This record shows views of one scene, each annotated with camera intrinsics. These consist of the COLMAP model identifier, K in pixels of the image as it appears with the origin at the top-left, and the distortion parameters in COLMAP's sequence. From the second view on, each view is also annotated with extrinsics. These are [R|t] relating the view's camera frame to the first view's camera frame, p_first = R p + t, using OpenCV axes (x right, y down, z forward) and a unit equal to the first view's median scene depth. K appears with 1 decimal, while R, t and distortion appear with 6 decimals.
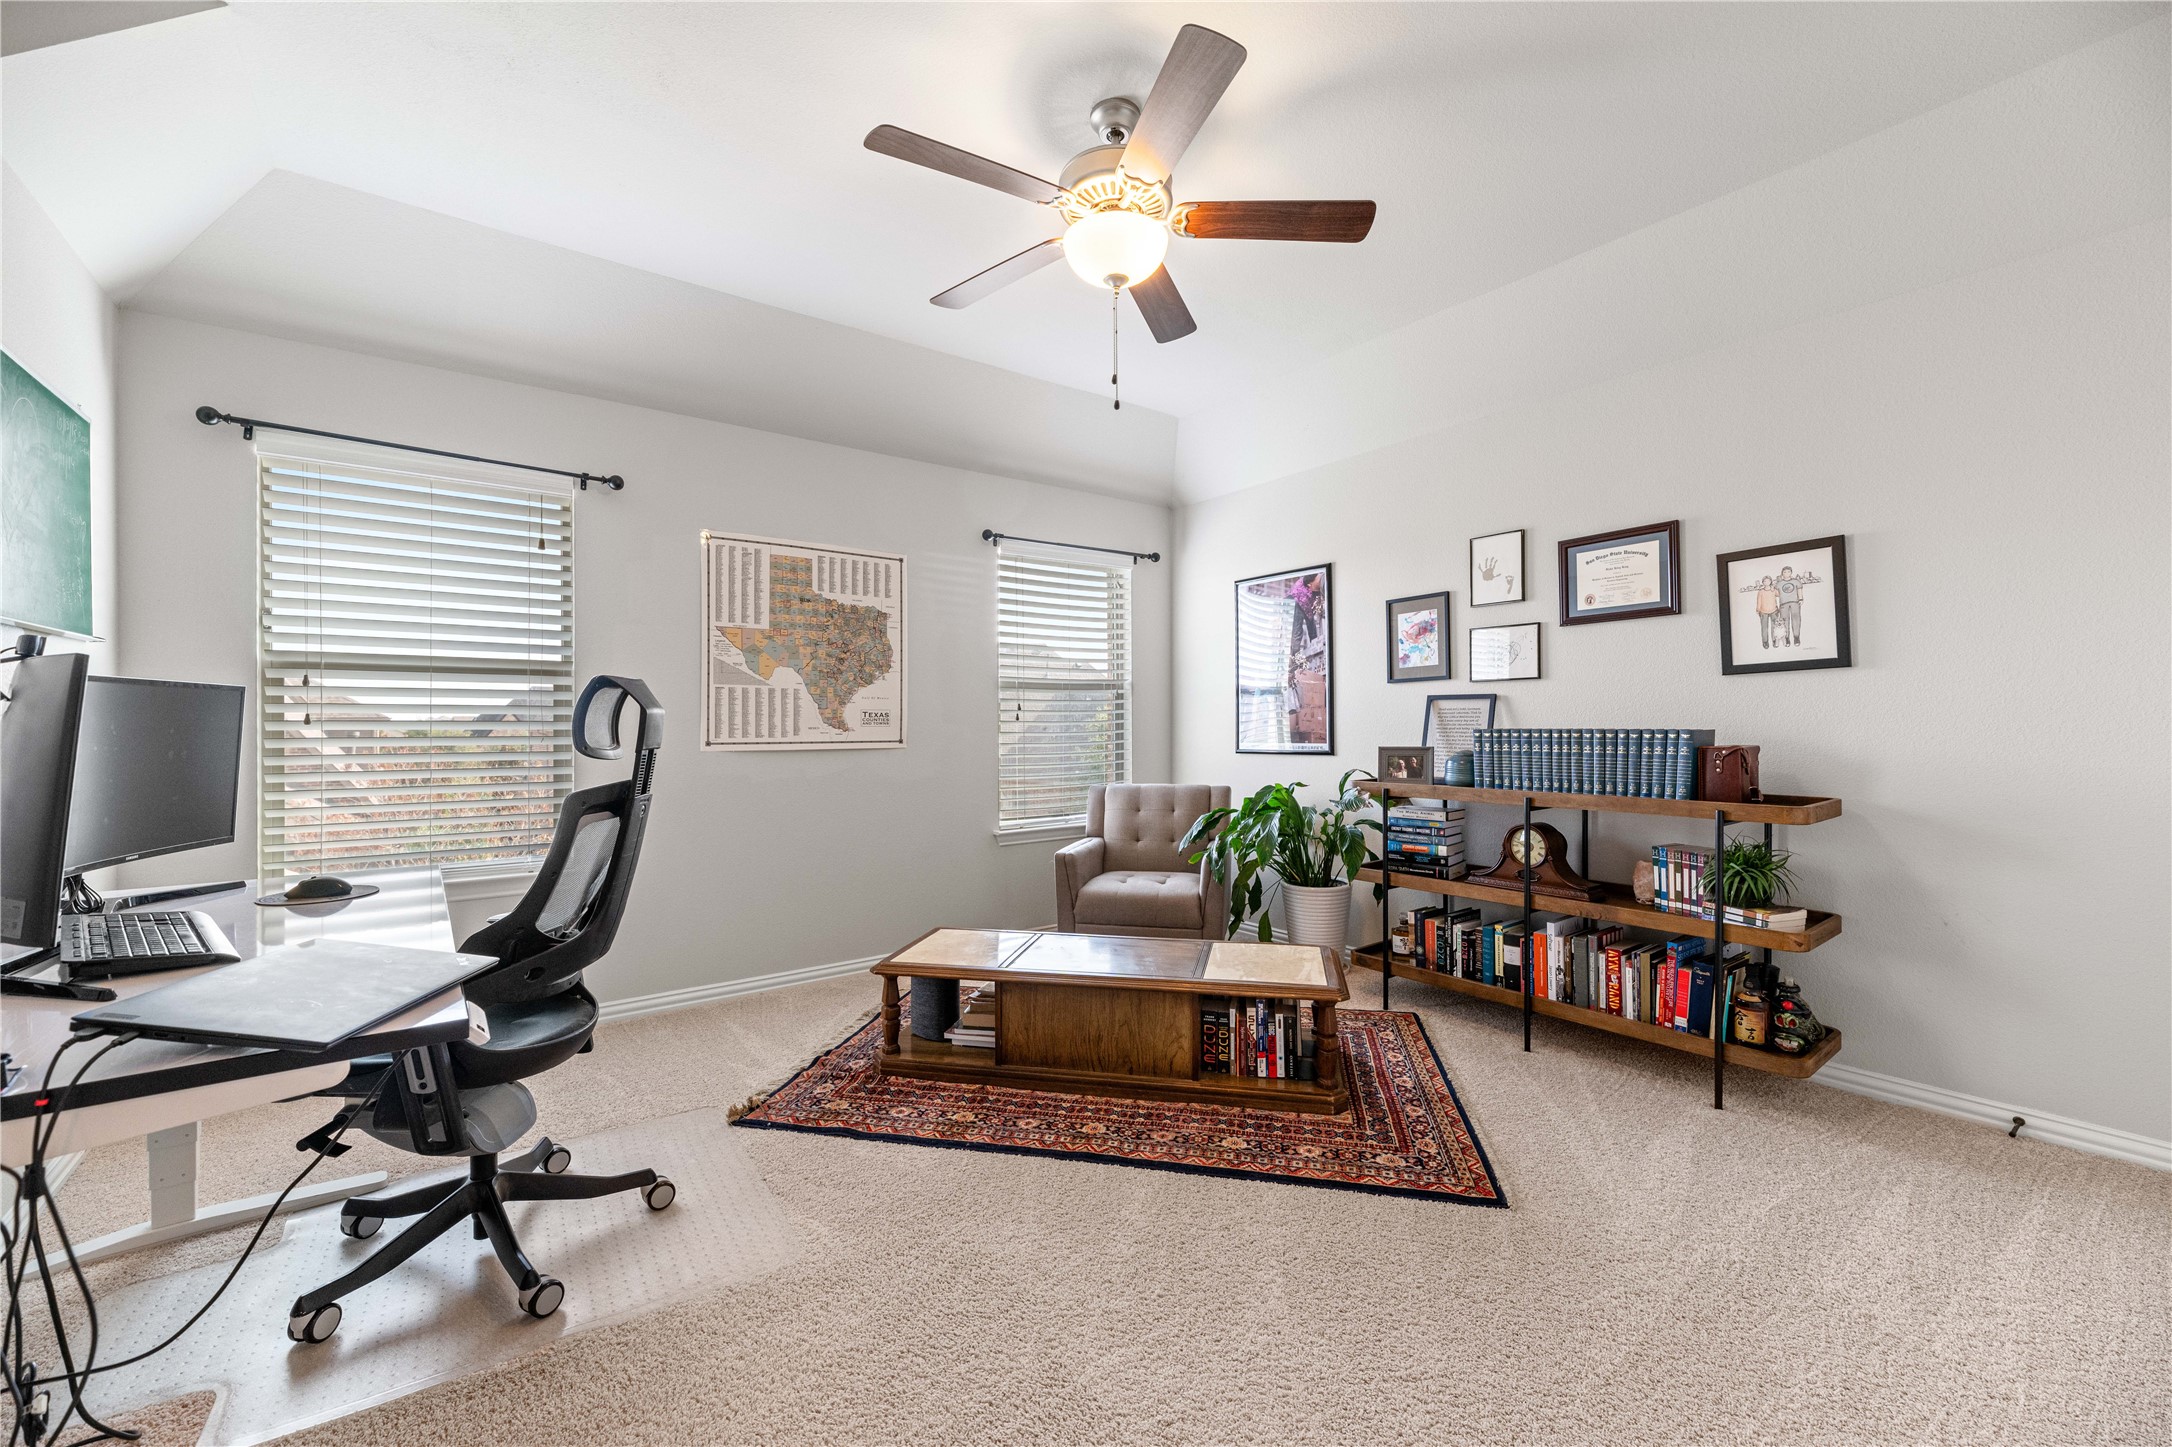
lens RADIAL K [[886.6, 0, 1091.0], [0, 886.6, 719.2], [0, 0, 1]] dist [-0.001810, 0.000836]
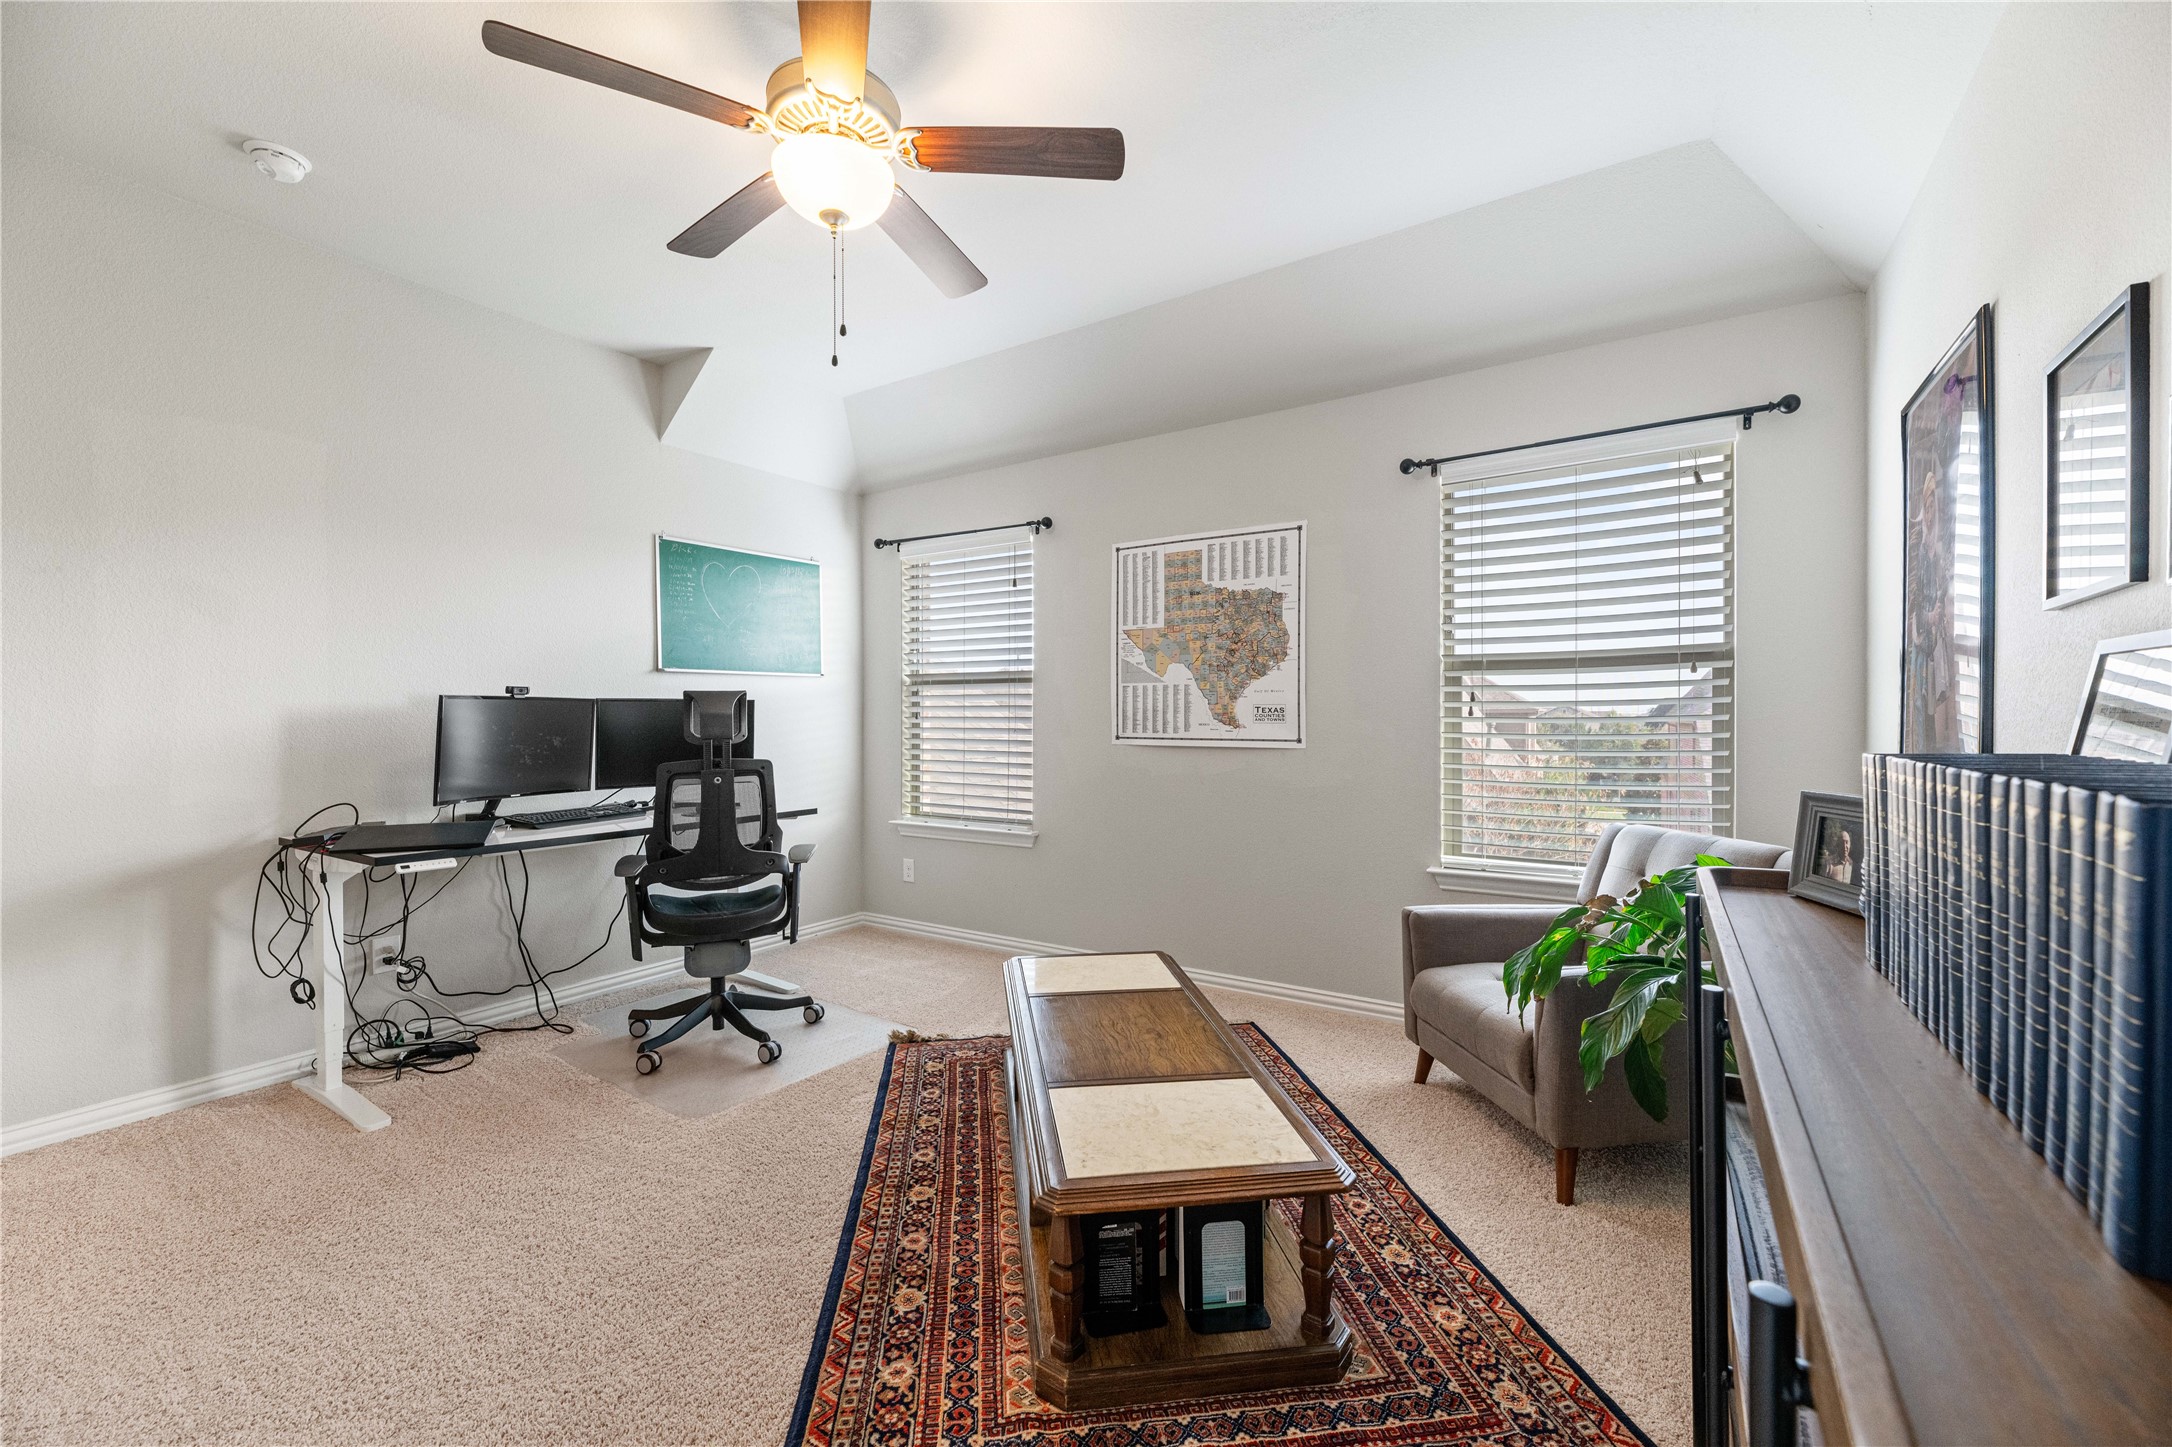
lens RADIAL K [[886.6, 0, 1084.8], [0, 886.6, 723.9], [0, 0, 1]] dist [-0.001810, 0.000836]
pose [[0.329424, 0.011460, -0.944113, 0.557885], [0.006525, 0.999875, 0.014413, -0.005233], [0.944160, -0.010908, 0.329308, 0.558541]]
